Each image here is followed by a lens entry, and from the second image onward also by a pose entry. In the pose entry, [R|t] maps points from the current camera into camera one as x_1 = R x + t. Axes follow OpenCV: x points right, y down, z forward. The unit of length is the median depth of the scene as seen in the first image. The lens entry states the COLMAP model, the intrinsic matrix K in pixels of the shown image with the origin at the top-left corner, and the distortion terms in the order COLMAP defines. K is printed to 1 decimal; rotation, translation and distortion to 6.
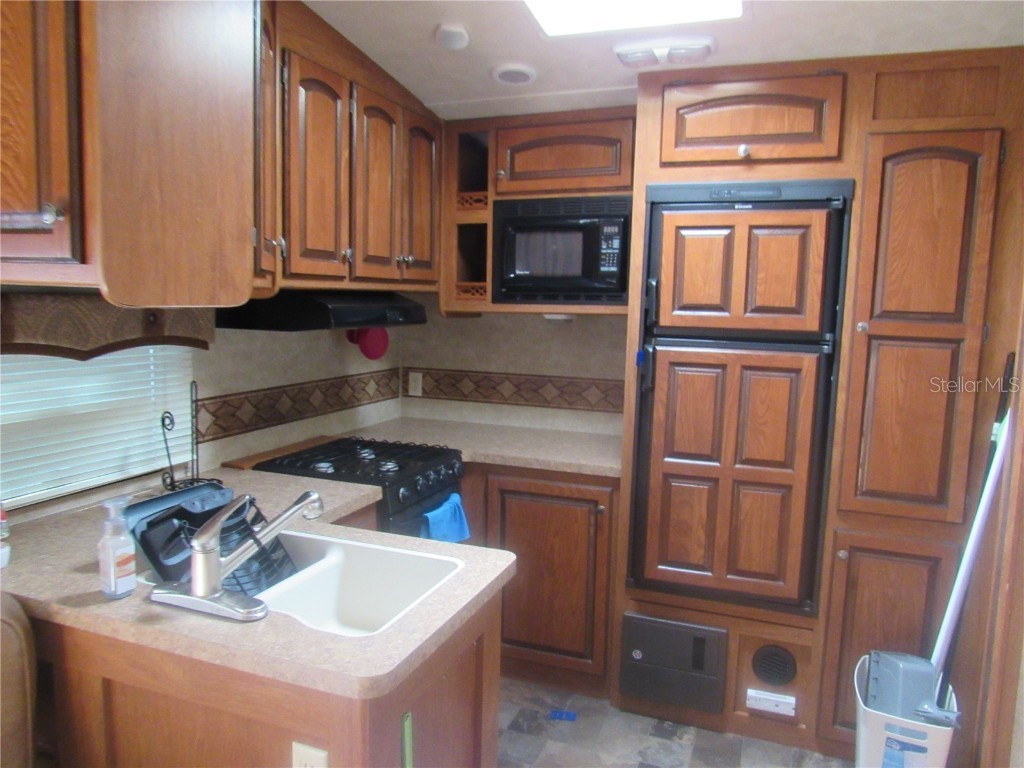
lens RADIAL K [[728.3, 0, 516.9], [0, 728.3, 384.7], [0, 0, 1]] dist [-0.034863, 0.002051]
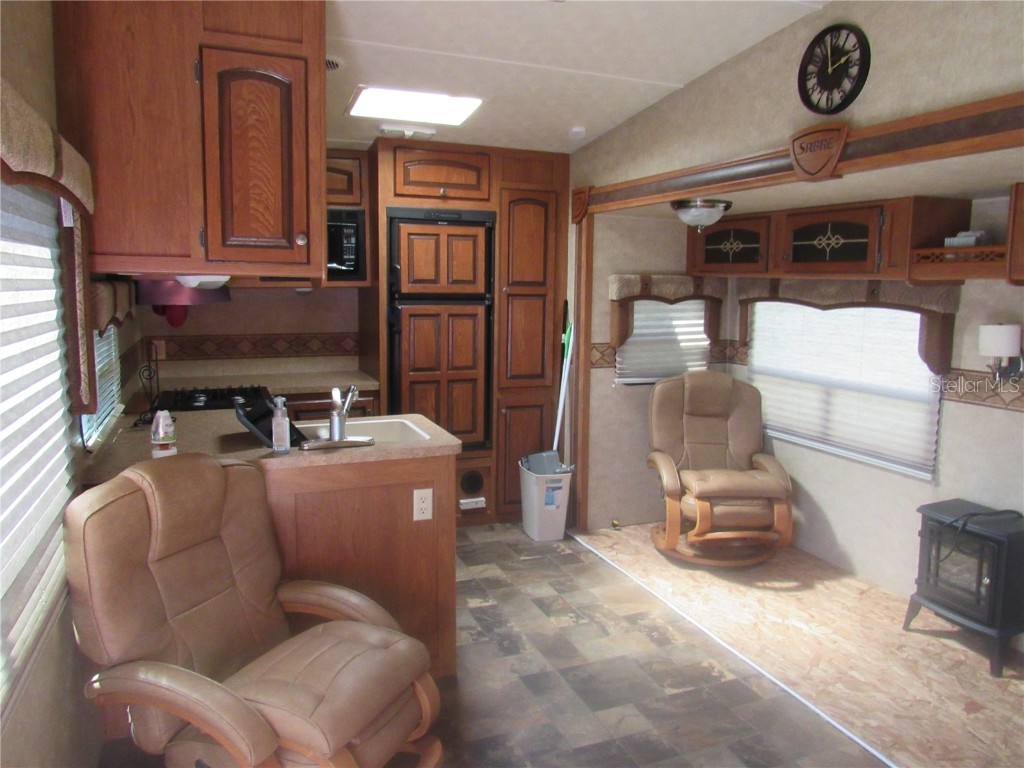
lens RADIAL K [[728.3, 0, 516.9], [0, 728.3, 384.7], [0, 0, 1]] dist [-0.034863, 0.002051]
pose [[0.729767, -0.112574, 0.674364, -0.793576], [0.084650, 0.993639, 0.074267, 0.027460], [-0.678435, 0.002887, 0.734655, -0.417503]]
